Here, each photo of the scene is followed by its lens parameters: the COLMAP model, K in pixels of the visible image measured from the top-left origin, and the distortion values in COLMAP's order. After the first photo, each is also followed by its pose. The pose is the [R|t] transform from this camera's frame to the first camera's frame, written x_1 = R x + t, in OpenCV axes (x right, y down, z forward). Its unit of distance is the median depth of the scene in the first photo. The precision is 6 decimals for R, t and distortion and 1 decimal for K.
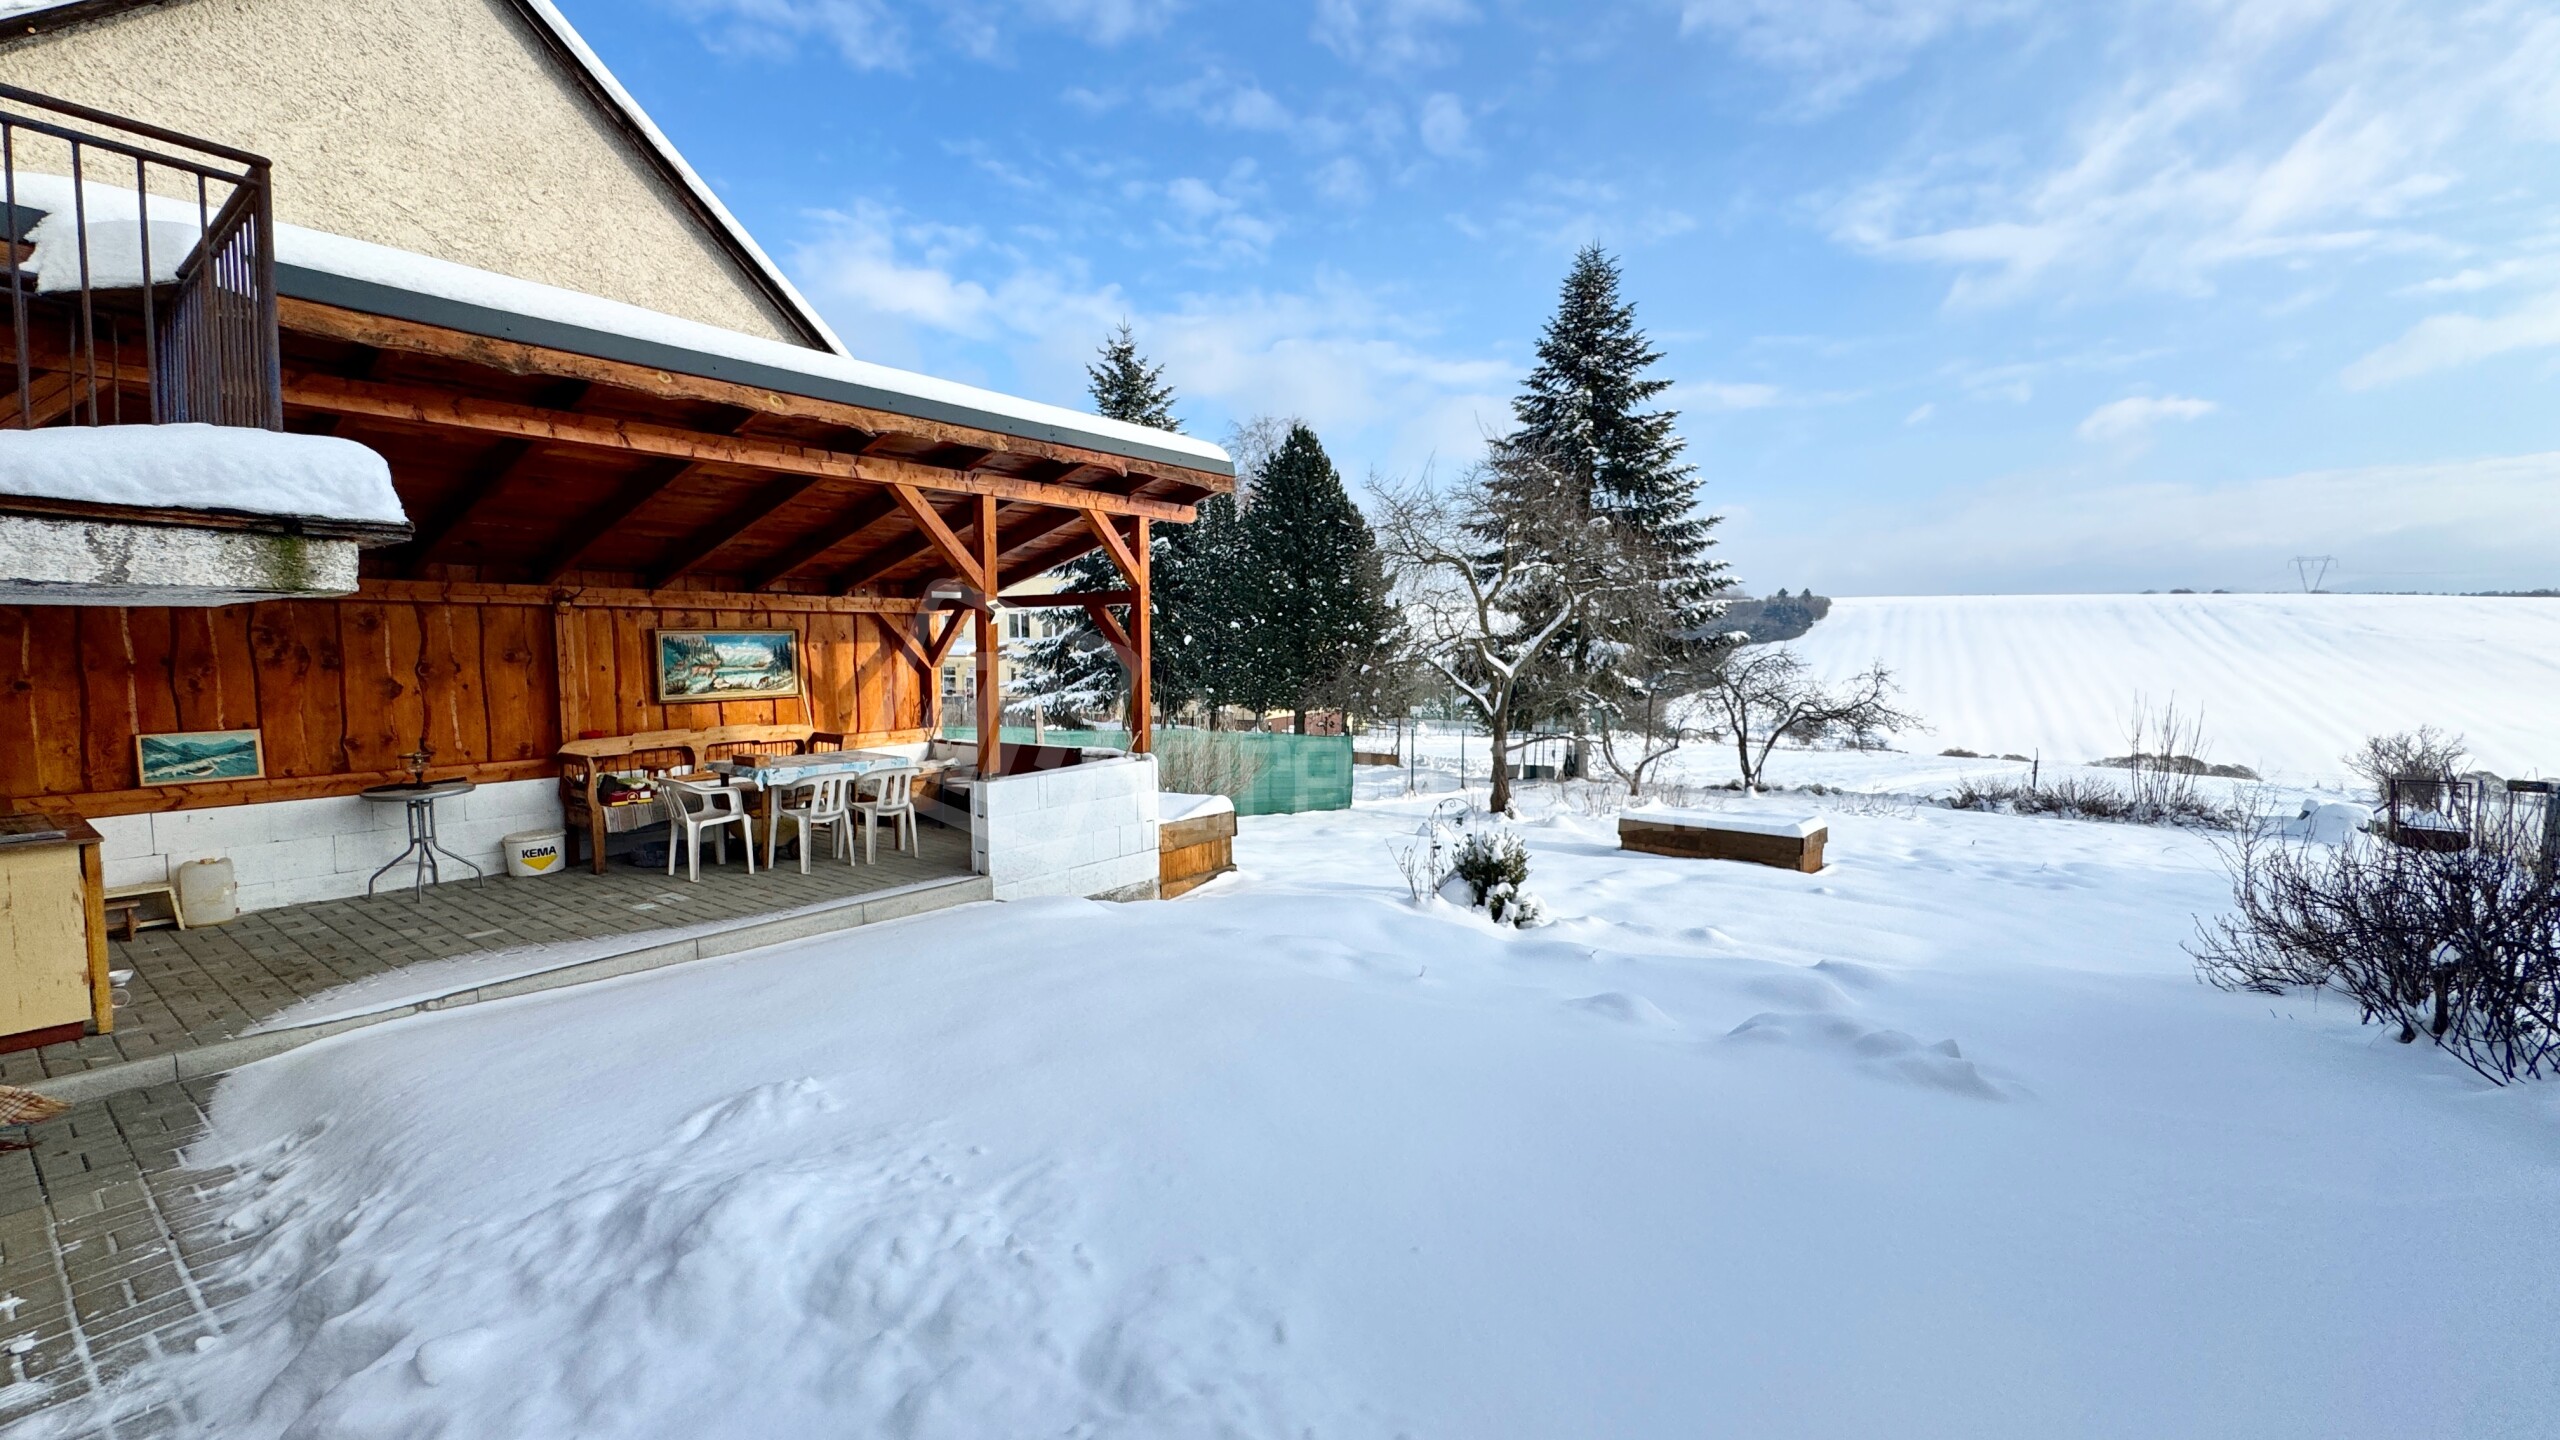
lens RADIAL K [[1020.4, 0, 1282.7], [0, 1020.4, 714.5], [0, 0, 1]] dist [-0.001394, -0.001000]
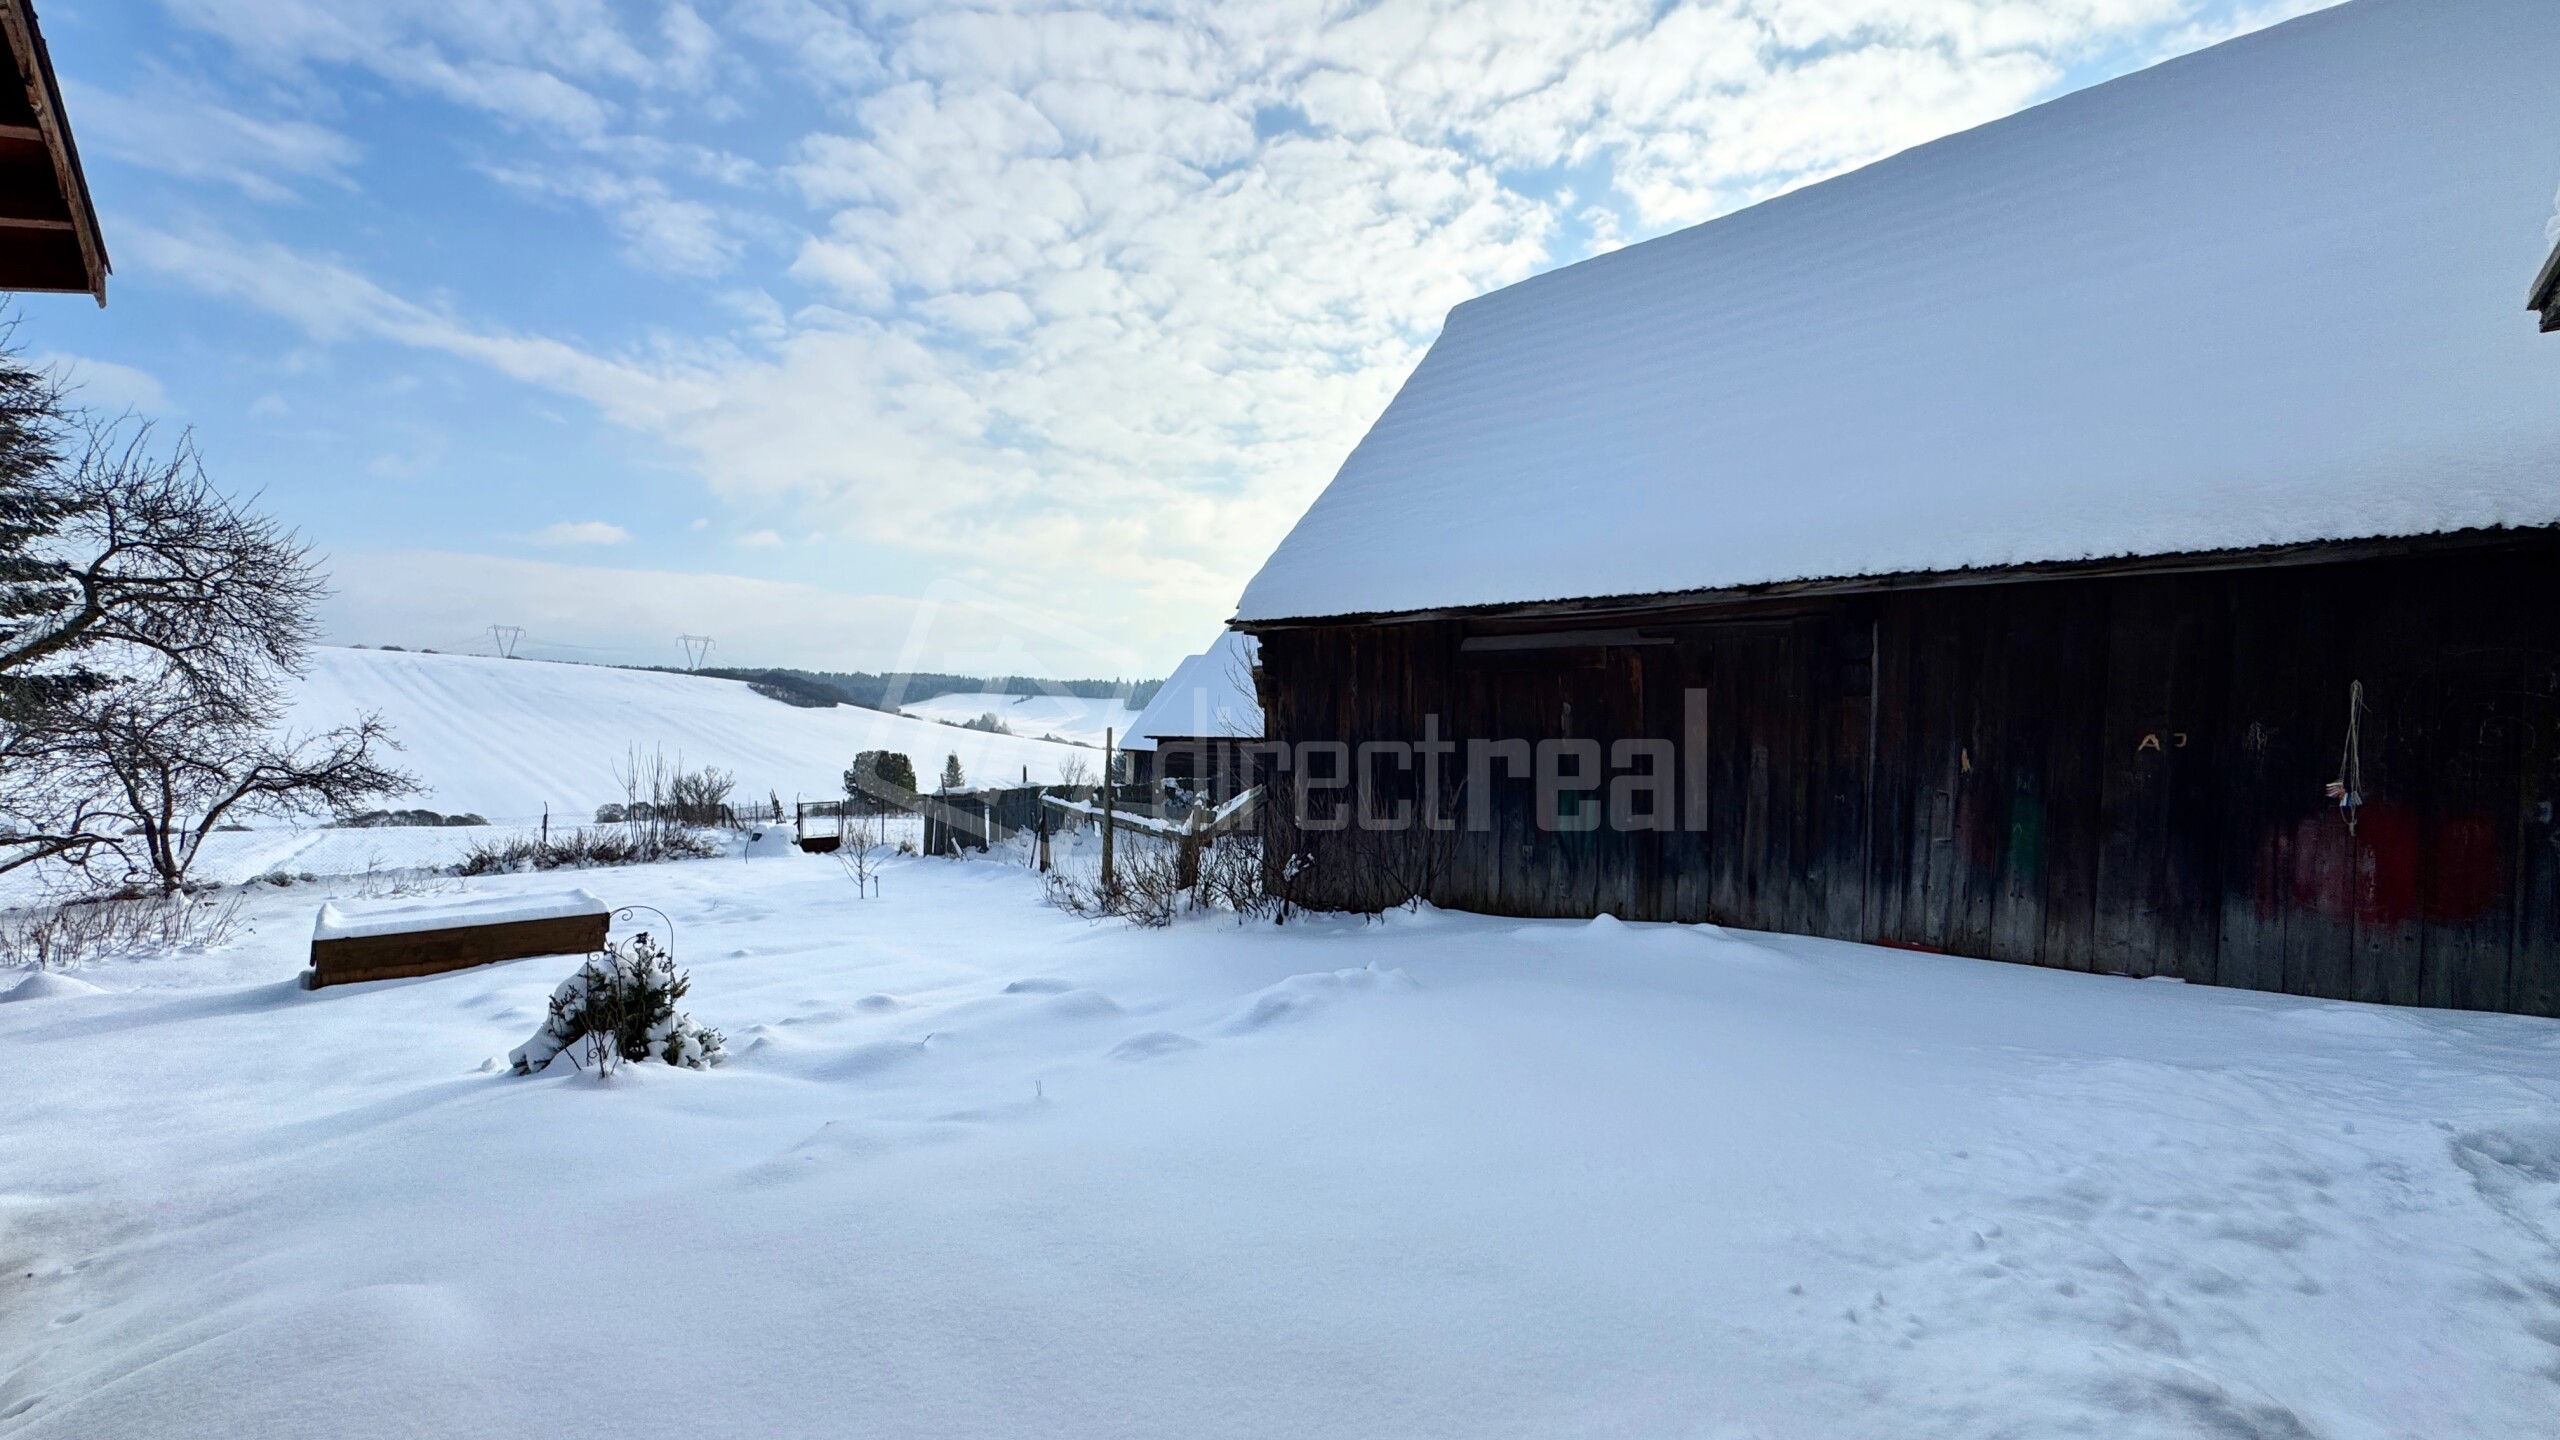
lens RADIAL K [[1020.4, 0, 1273.3], [0, 1020.4, 719.5], [0, 0, 1]] dist [-0.001394, -0.001000]
pose [[0.131375, 0.003059, 0.991328, -0.373531], [0.046541, 0.998874, -0.009250, -0.012573], [-0.990240, 0.047352, 0.131085, 0.410787]]
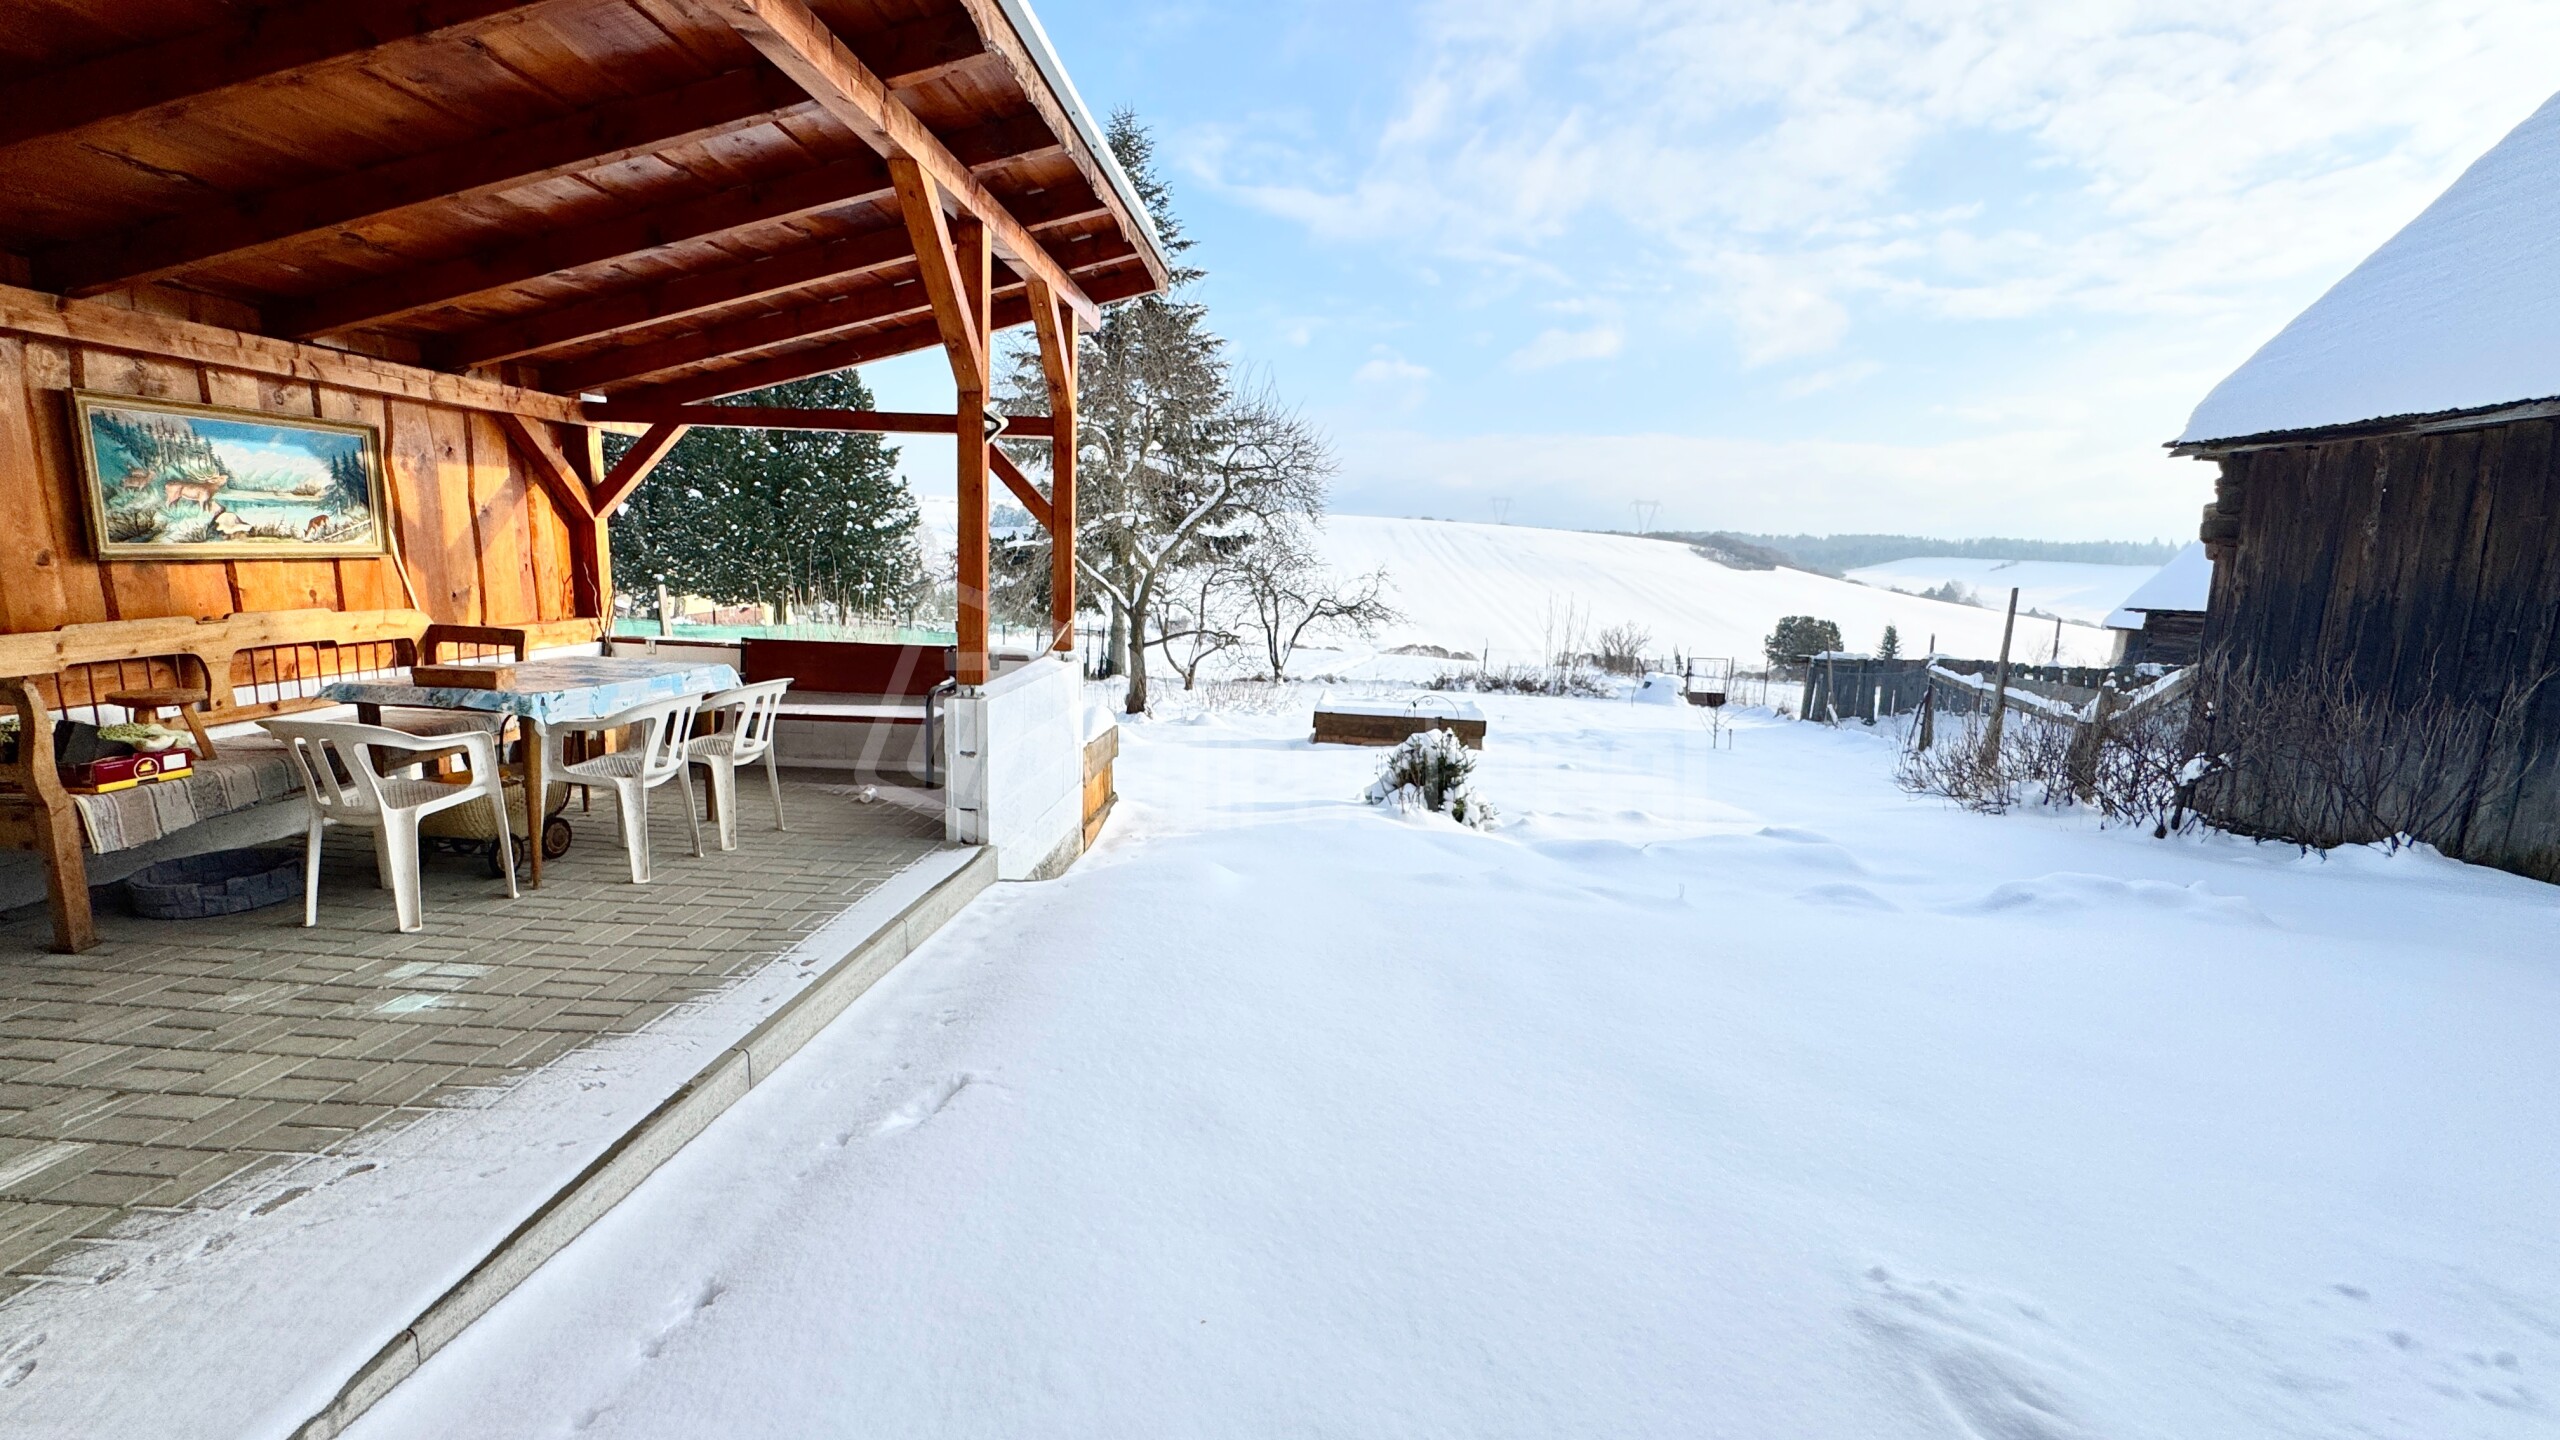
lens RADIAL K [[1020.4, 0, 1278.9], [0, 1020.4, 719.7], [0, 0, 1]] dist [-0.001394, -0.001000]
pose [[0.833536, -0.055225, 0.549698, -0.365578], [-0.002192, 0.994653, 0.103251, 0.010037], [-0.552461, -0.087268, 0.828958, 0.282372]]
